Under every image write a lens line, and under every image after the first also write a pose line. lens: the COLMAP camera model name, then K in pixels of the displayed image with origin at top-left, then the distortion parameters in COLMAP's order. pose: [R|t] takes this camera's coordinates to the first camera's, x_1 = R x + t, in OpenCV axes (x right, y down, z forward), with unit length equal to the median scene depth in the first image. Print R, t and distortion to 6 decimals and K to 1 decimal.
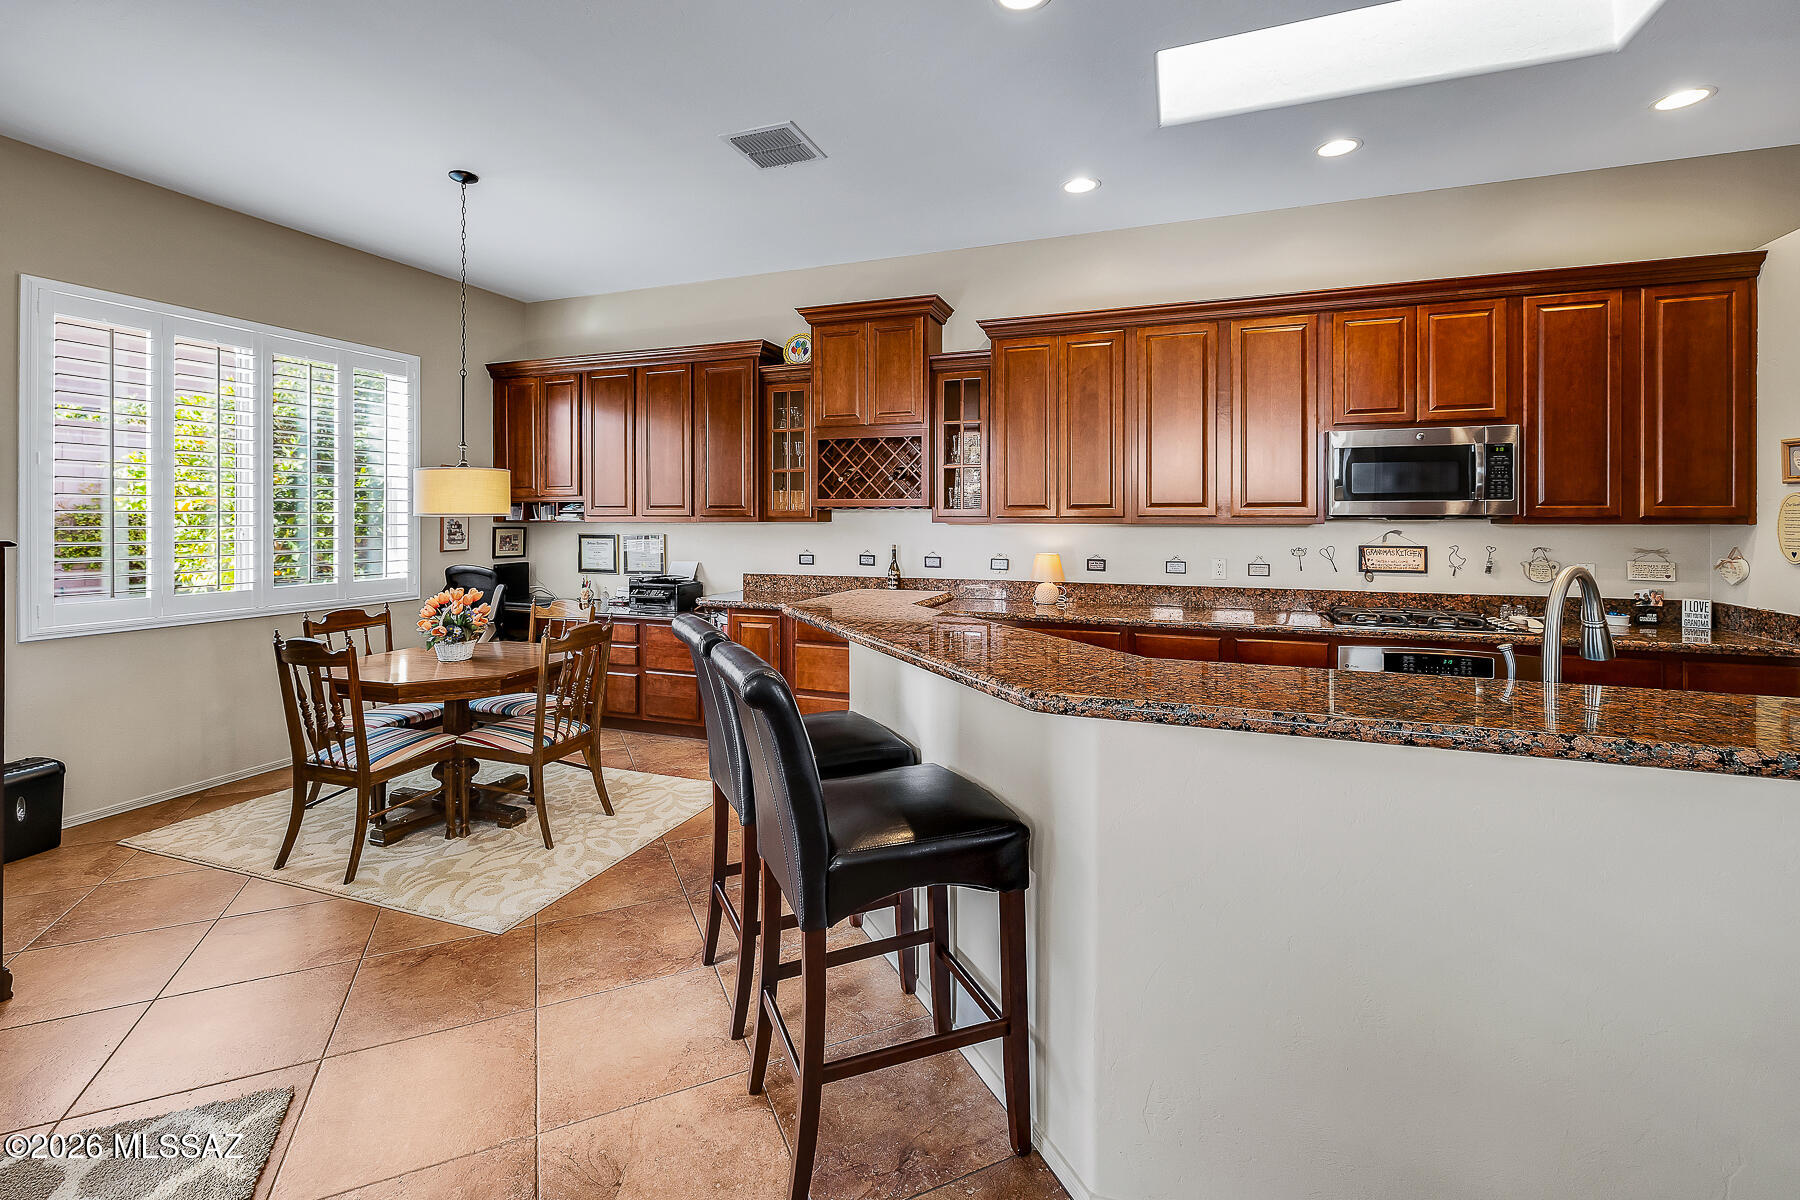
lens RADIAL K [[775.3, 0, 892.2], [0, 775.3, 518.3], [0, 0, 1]] dist [0.003397, 0.000372]
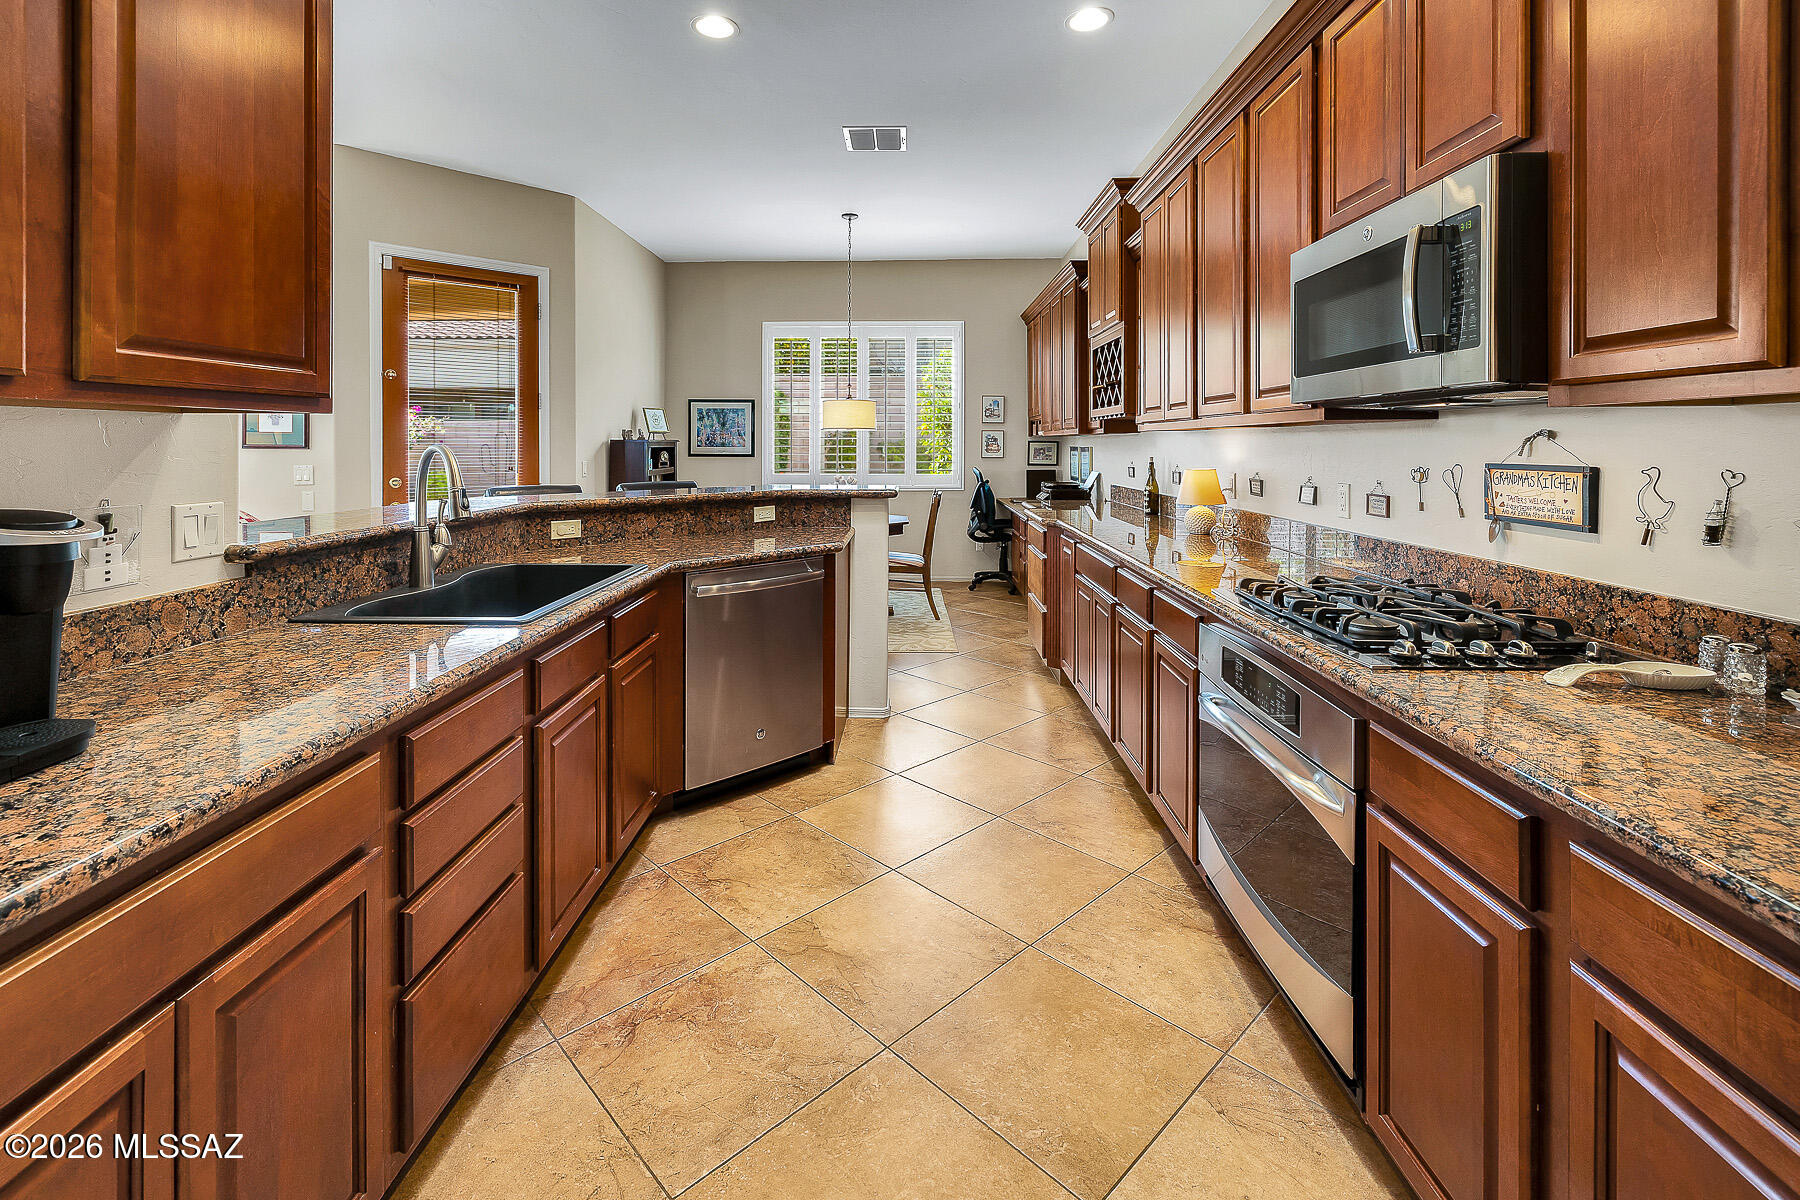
lens RADIAL K [[819.6, 0, 864.9], [0, 819.6, 447.5], [0, 0, 1]] dist [0.000861, 0.000105]
pose [[0.287849, 0.004748, -0.957664, 0.860485], [-0.001835, 0.999989, 0.004406, 0.021236], [0.957674, 0.000489, 0.287855, 0.440929]]
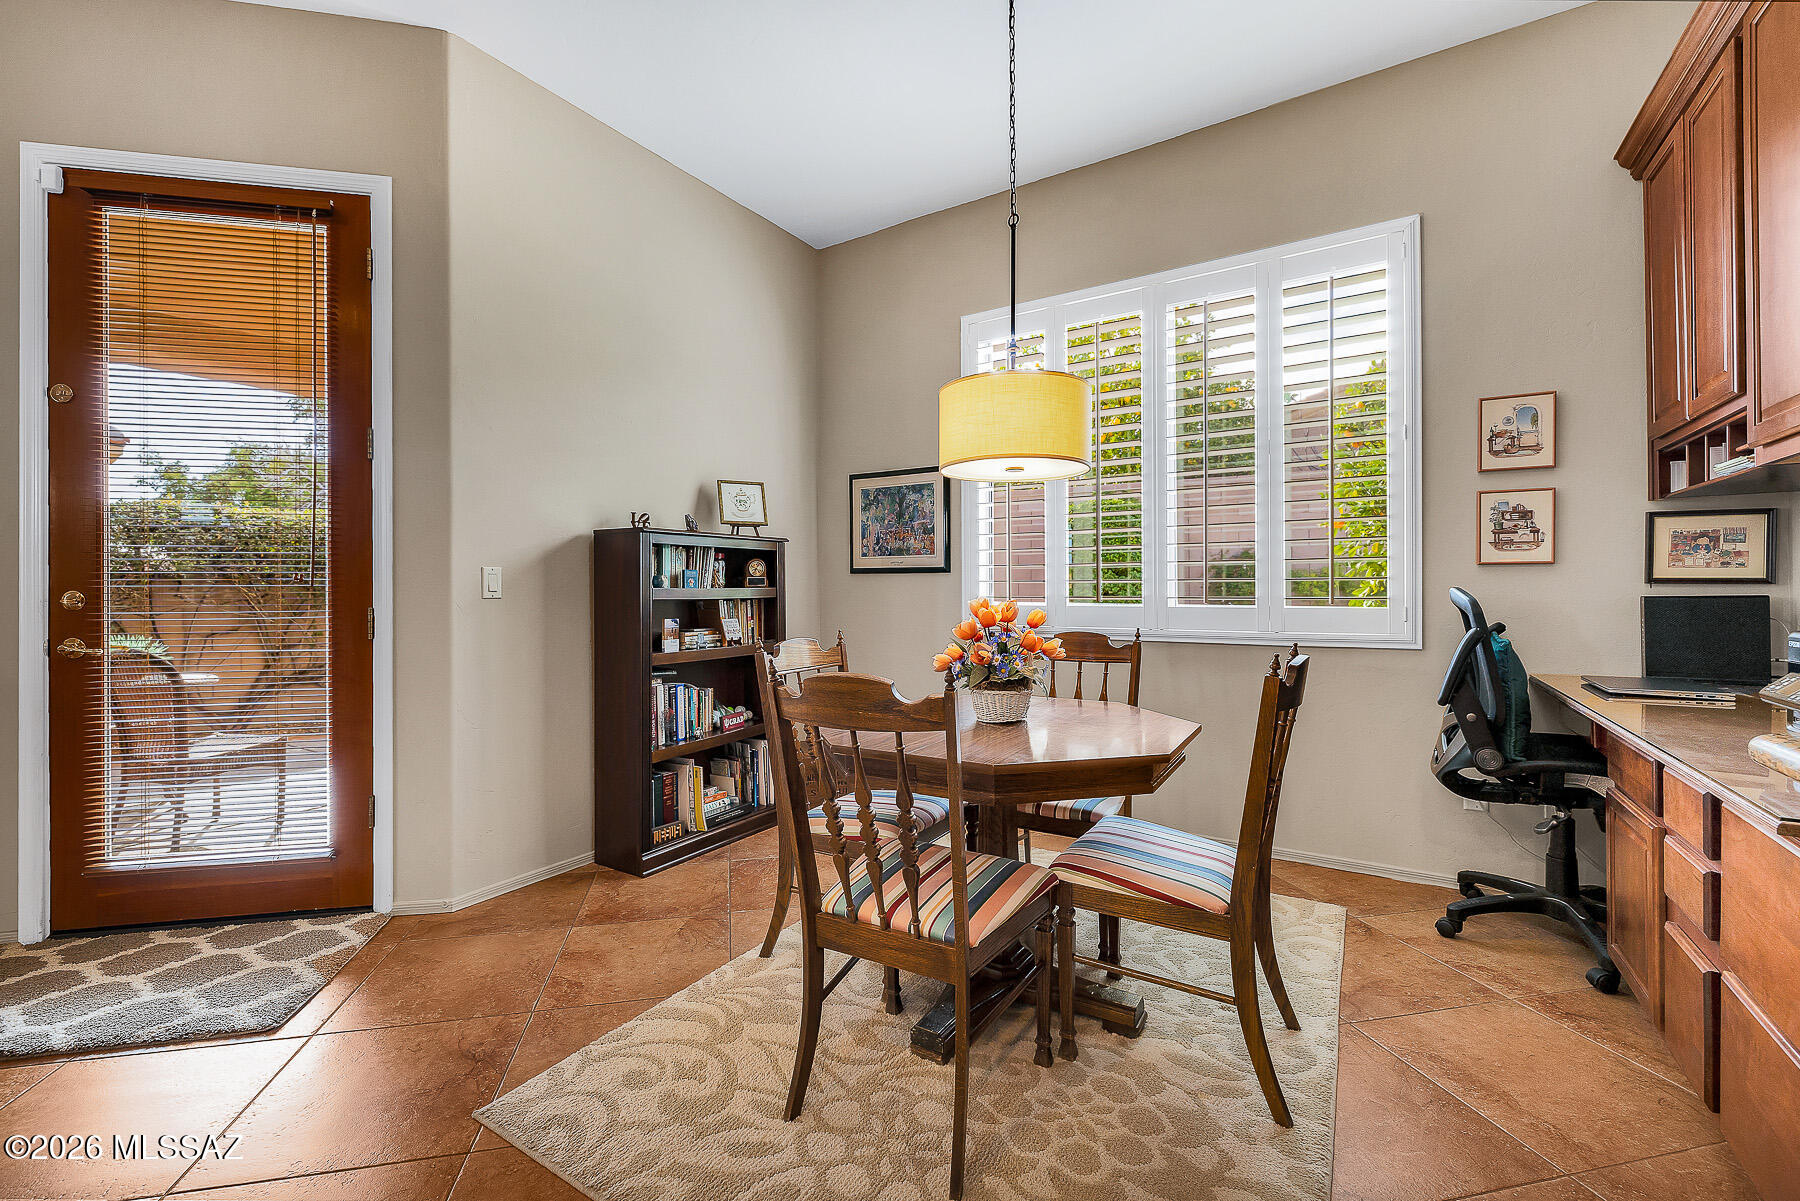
lens RADIAL K [[767.5, 0, 893.0], [0, 767.5, 581.6], [0, 0, 1]] dist [0.008507, 0.000135]
pose [[-0.219545, -0.007134, -0.975576, 0.014345], [0.002026, 0.999968, -0.007768, 0.065616], [0.975600, -0.003682, -0.219524, 0.836269]]
